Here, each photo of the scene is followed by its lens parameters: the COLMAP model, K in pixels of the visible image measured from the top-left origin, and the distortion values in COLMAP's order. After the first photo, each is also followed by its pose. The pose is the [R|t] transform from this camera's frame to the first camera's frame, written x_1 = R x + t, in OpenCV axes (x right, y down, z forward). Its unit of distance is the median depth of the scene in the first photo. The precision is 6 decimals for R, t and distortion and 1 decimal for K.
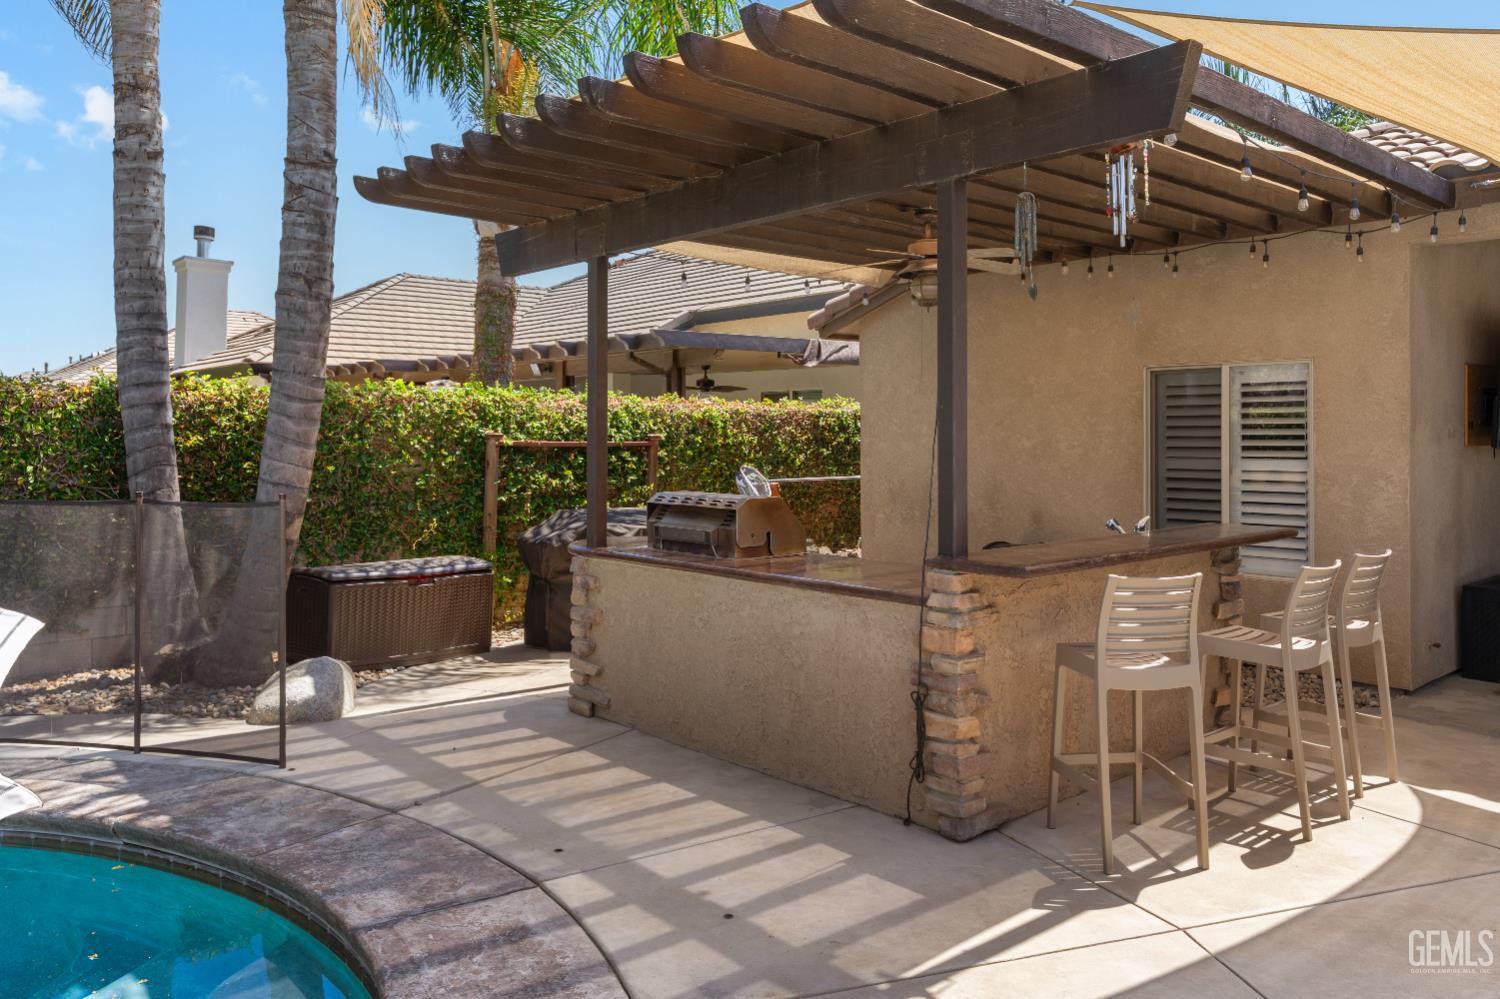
lens RADIAL K [[1081.4, 0, 746.0], [0, 1081.4, 501.1], [0, 0, 1]] dist [0.008191, 0.001838]
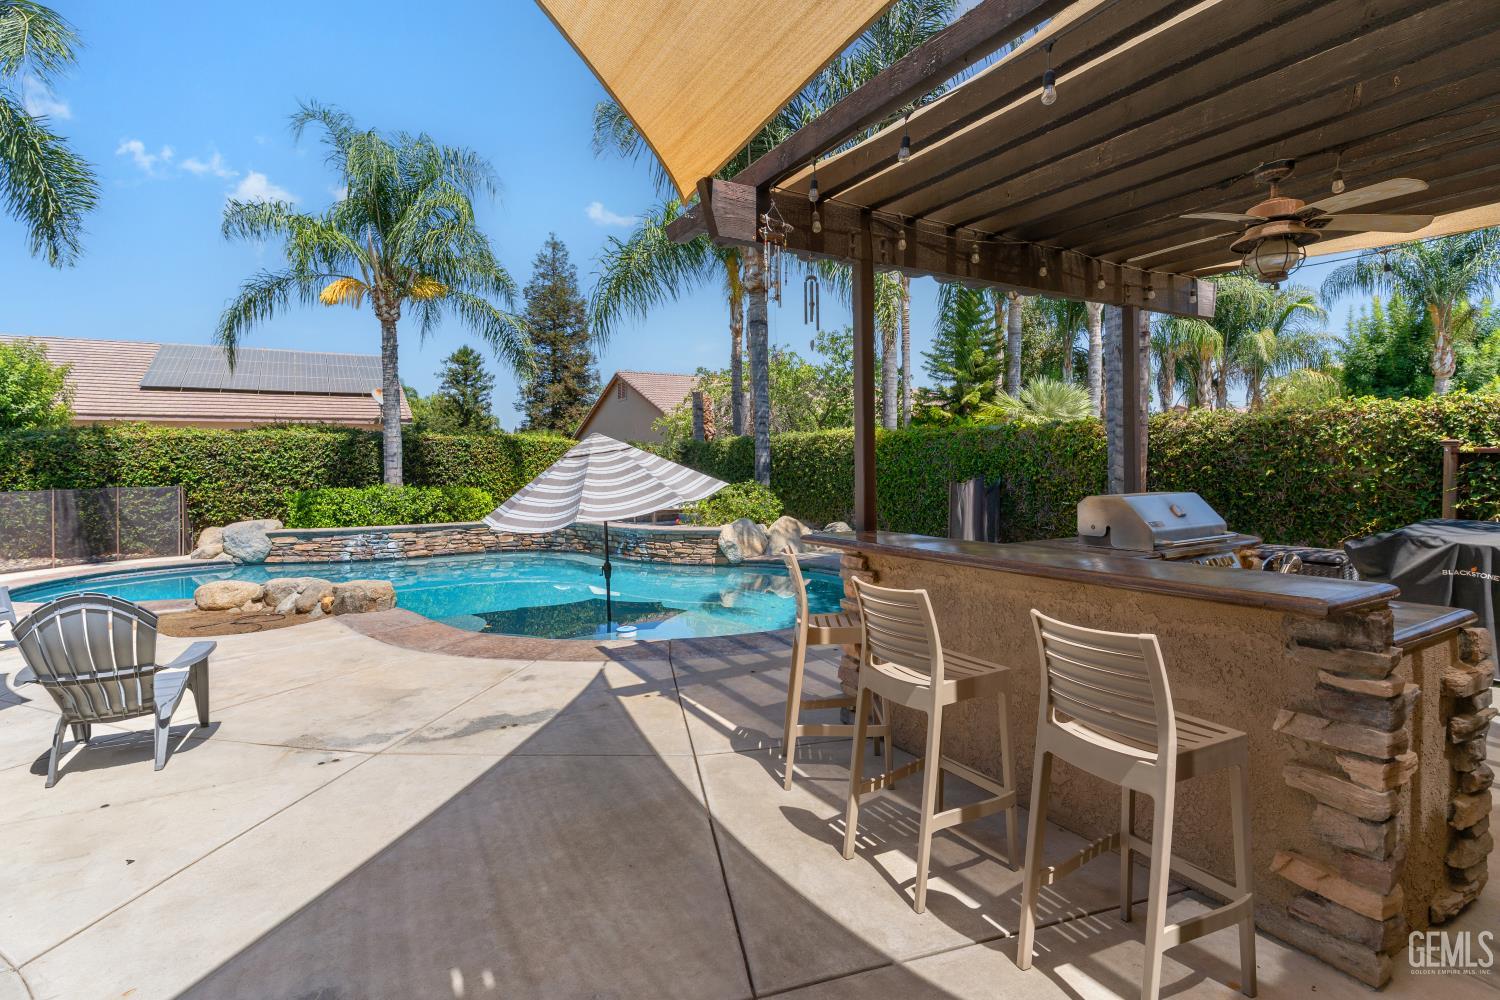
lens RADIAL K [[725.8, 0, 747.9], [0, 725.8, 484.7], [0, 0, 1]] dist [0.004842, -0.002349]
pose [[-0.166550, 0.034724, -0.985421, 0.660901], [-0.046141, 0.998011, 0.042966, -0.024778], [0.984953, 0.052624, -0.164616, 0.571242]]
